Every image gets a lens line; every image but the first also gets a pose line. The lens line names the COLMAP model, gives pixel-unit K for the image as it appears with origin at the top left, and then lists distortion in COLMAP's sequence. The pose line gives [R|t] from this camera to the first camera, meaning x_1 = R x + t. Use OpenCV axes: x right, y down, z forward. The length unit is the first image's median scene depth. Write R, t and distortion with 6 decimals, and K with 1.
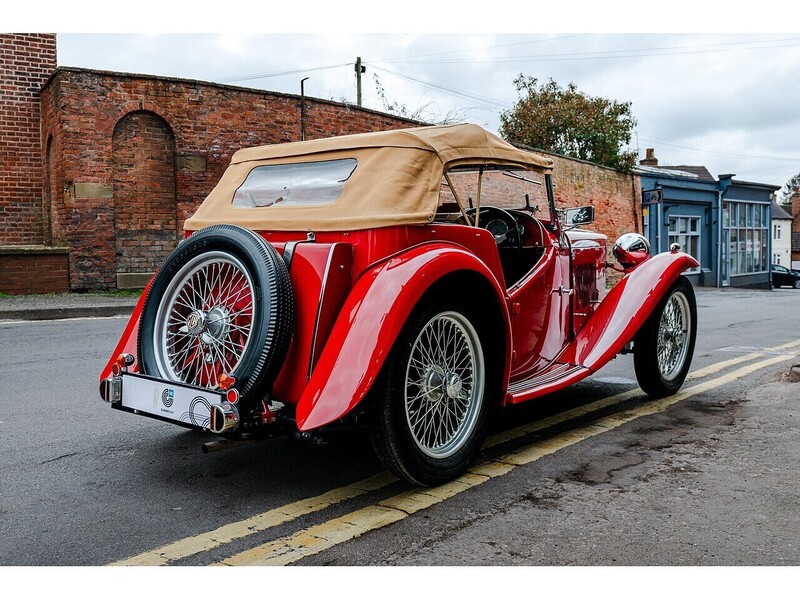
lens RADIAL K [[820.8, 0, 399.8], [0, 820.8, 275.1], [0, 0, 1]] dist [0.001437, 0.003801]
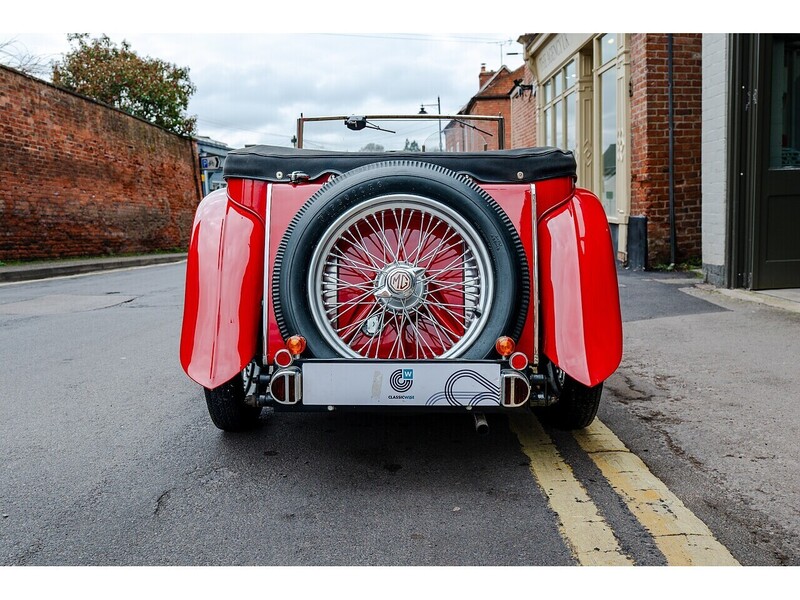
lens RADIAL K [[767.4, 0, 400.0], [0, 767.4, 300.0], [0, 0, 1]] dist [0.006838, 0.003665]
pose [[0.748753, -0.087323, 0.657072, -0.699289], [0.038588, 0.995346, 0.088306, 0.006895], [-0.661725, -0.040765, 0.748638, 0.416089]]
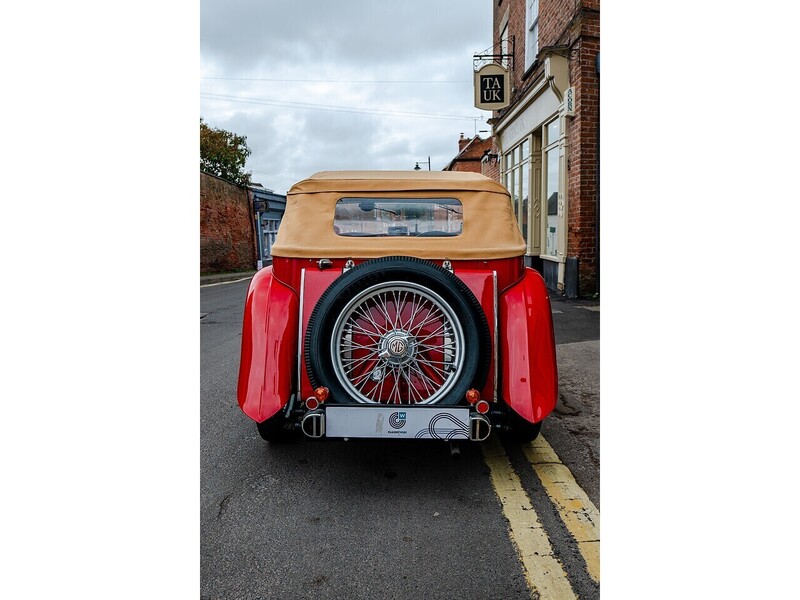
lens RADIAL K [[558.8, 0, 402.9], [0, 558.8, 308.5], [0, 0, 1]] dist [0.005796, 0.000665]
pose [[0.745751, -0.093915, 0.659572, -0.691309], [0.027990, 0.993557, 0.109823, -0.072748], [-0.665636, -0.063439, 0.743575, 0.416916]]
